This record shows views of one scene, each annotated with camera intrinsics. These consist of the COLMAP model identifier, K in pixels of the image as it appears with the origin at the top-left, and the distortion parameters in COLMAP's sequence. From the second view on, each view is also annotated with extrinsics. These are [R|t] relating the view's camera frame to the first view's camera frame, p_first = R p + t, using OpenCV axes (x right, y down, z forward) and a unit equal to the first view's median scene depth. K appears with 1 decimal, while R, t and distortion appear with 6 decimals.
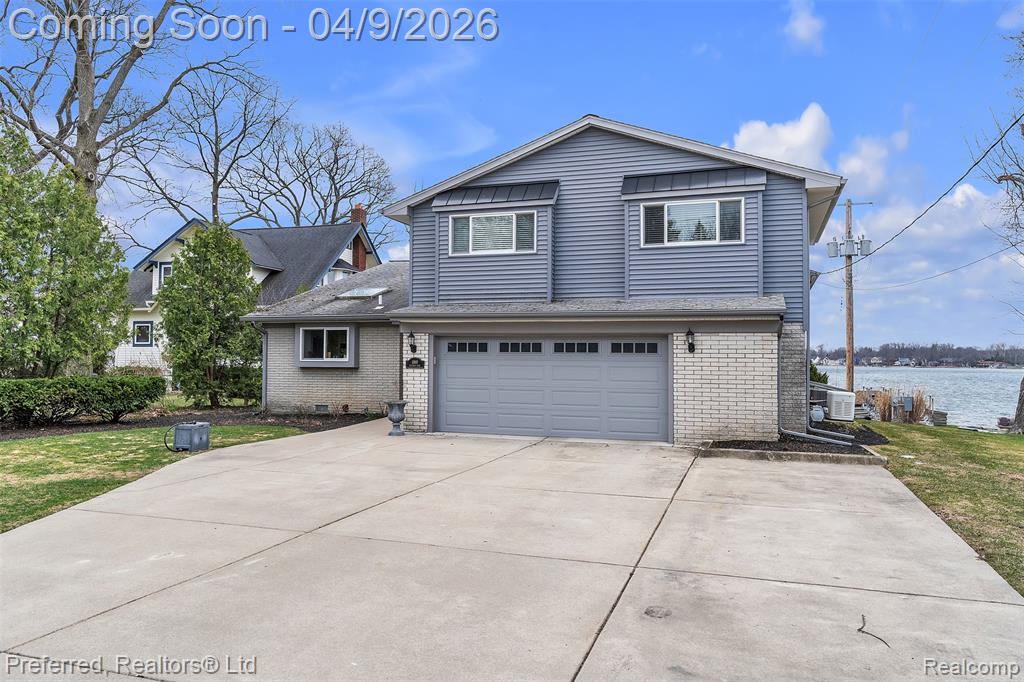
lens RADIAL K [[735.4, 0, 512.0], [0, 735.4, 341.0], [0, 0, 1]] dist [0.001798, 0.001299]
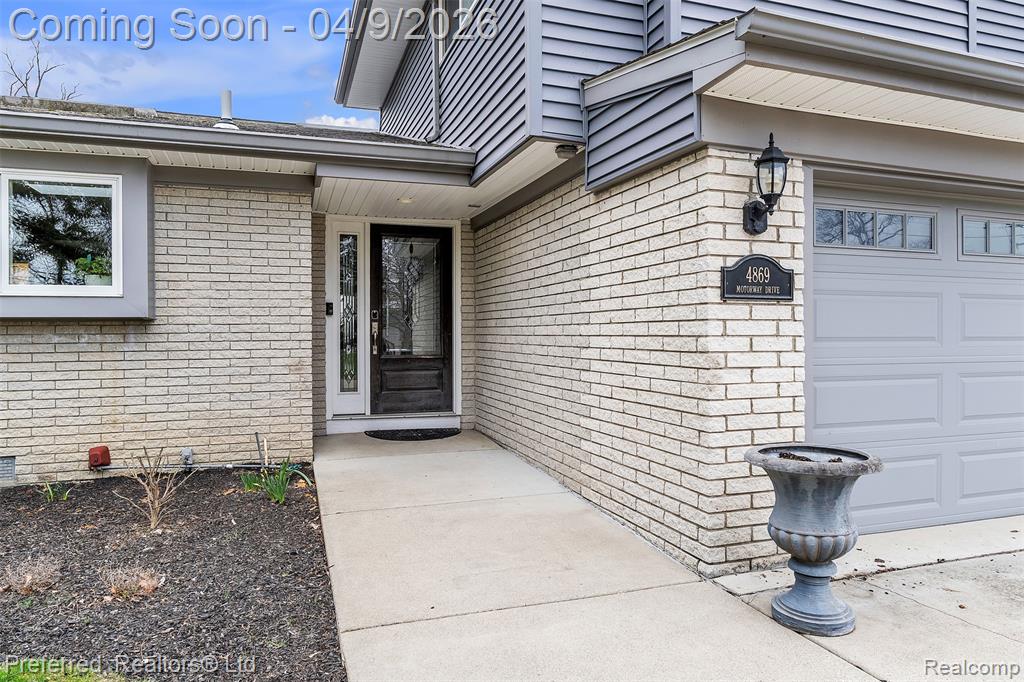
lens RADIAL K [[671.4, 0, 512.0], [0, 671.4, 341.0], [0, 0, 1]] dist [-0.001308, -0.000418]
pose [[0.791805, -0.015929, 0.610567, -0.326539], [-0.007384, 0.999337, 0.035648, 0.042792], [-0.610730, -0.032735, 0.791162, 0.876263]]
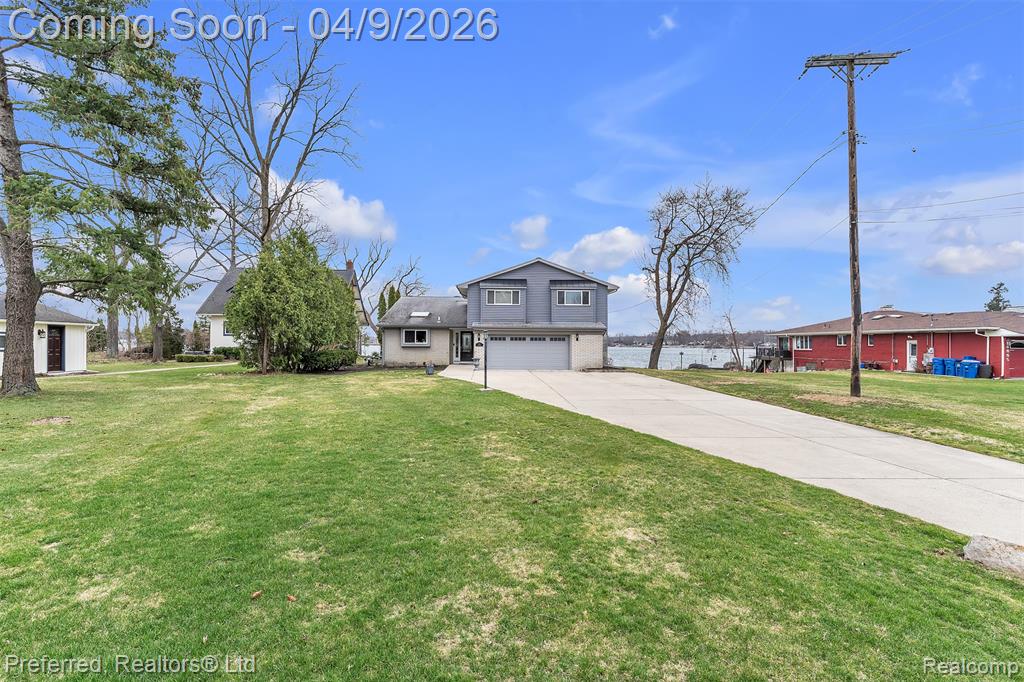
lens RADIAL K [[489.3, 0, 512.0], [0, 489.3, 341.0], [0, 0, 1]] dist [-0.000262, -0.000091]
pose [[0.933071, 0.000496, 0.359692, -0.672928], [-0.008047, 0.999778, 0.019495, -0.019278], [-0.359602, -0.021085, 0.932868, -0.741683]]
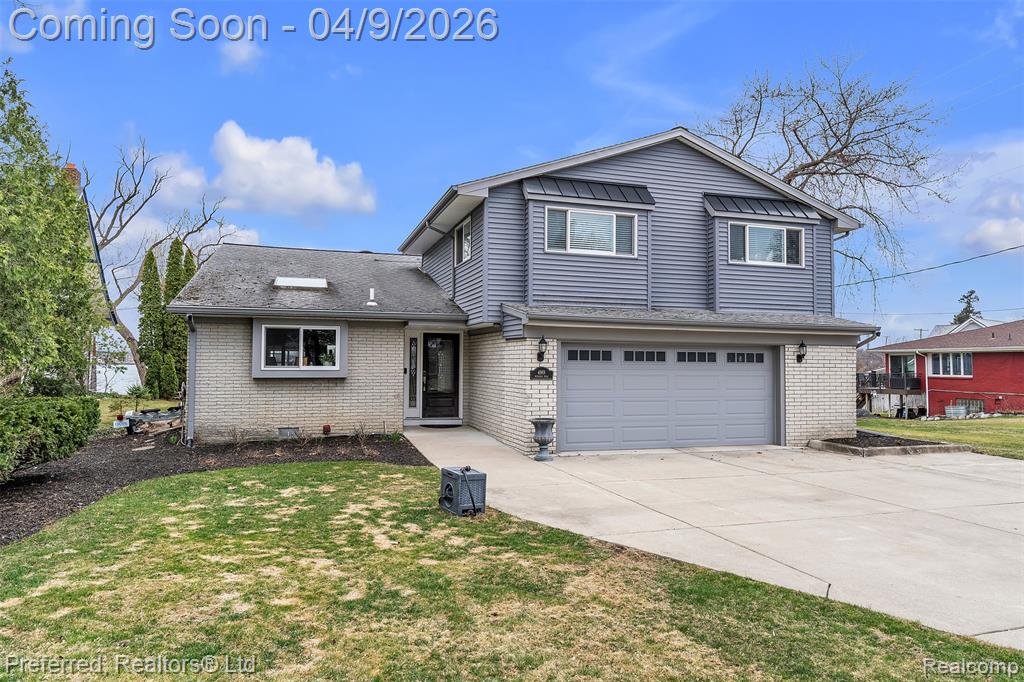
lens RADIAL K [[665.6, 0, 512.0], [0, 665.6, 341.0], [0, 0, 1]] dist [-0.005225, -0.001146]
pose [[0.802767, 0.019705, 0.595967, -0.620575], [-0.017054, 0.999804, -0.010086, 0.000679], [-0.596049, -0.002067, 0.802946, 0.399498]]
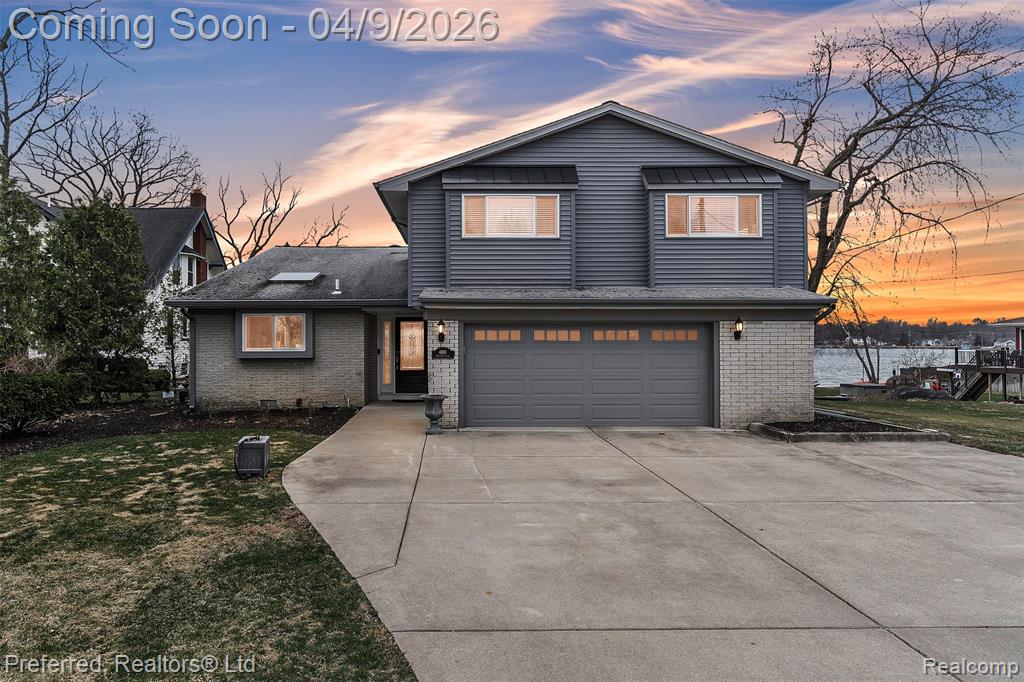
lens RADIAL K [[611.4, 0, 465.1], [0, 611.4, 343.0], [0, 0, 1]] dist [-0.004475, -0.002416]
pose [[0.944406, -0.009017, 0.328657, -0.354717], [0.000857, 0.999688, 0.024965, -0.001586], [-0.328779, -0.023296, 0.944119, 0.275522]]
